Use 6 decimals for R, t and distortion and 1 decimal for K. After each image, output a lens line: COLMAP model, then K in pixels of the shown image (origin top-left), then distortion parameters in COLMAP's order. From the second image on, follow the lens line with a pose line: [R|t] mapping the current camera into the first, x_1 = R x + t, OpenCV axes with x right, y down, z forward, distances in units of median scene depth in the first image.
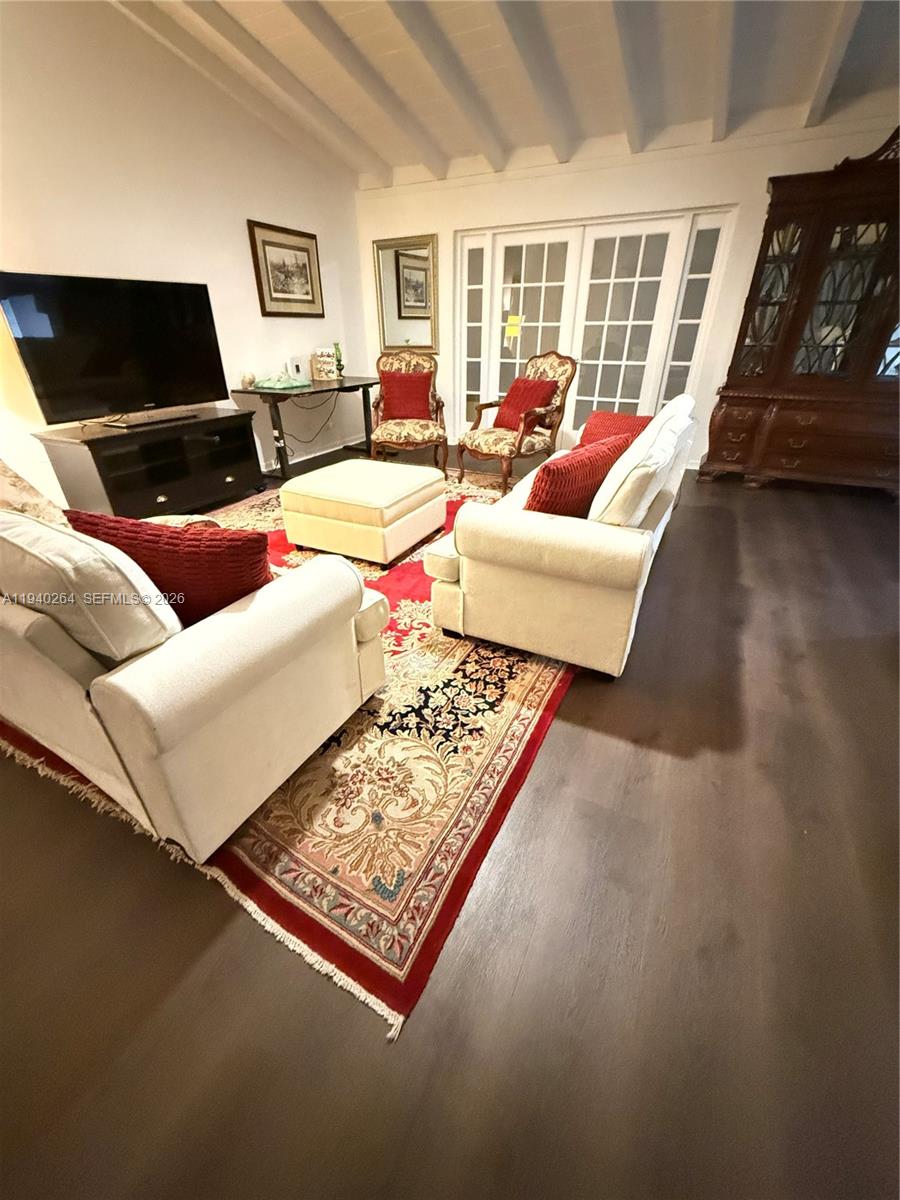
lens RADIAL K [[479.7, 0, 448.2], [0, 479.7, 598.6], [0, 0, 1]] dist [0.000586, -0.000233]
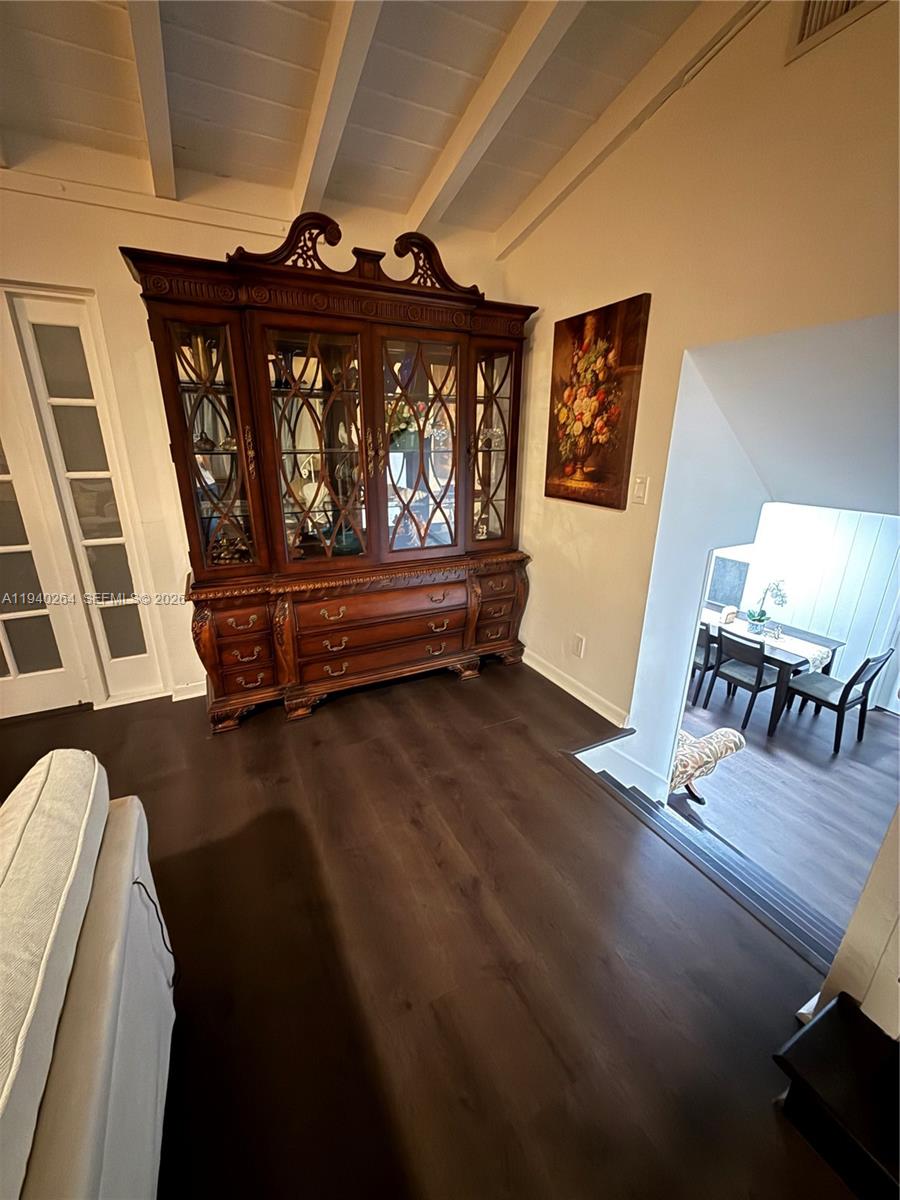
lens RADIAL K [[479.7, 0, 451.0], [0, 479.7, 599.9], [0, 0, 1]] dist [0.000586, -0.000233]
pose [[0.592162, -0.249975, 0.766065, 0.301909], [0.386554, 0.922264, 0.002142, -0.295806], [-0.707050, 0.294857, 0.642759, 0.405705]]
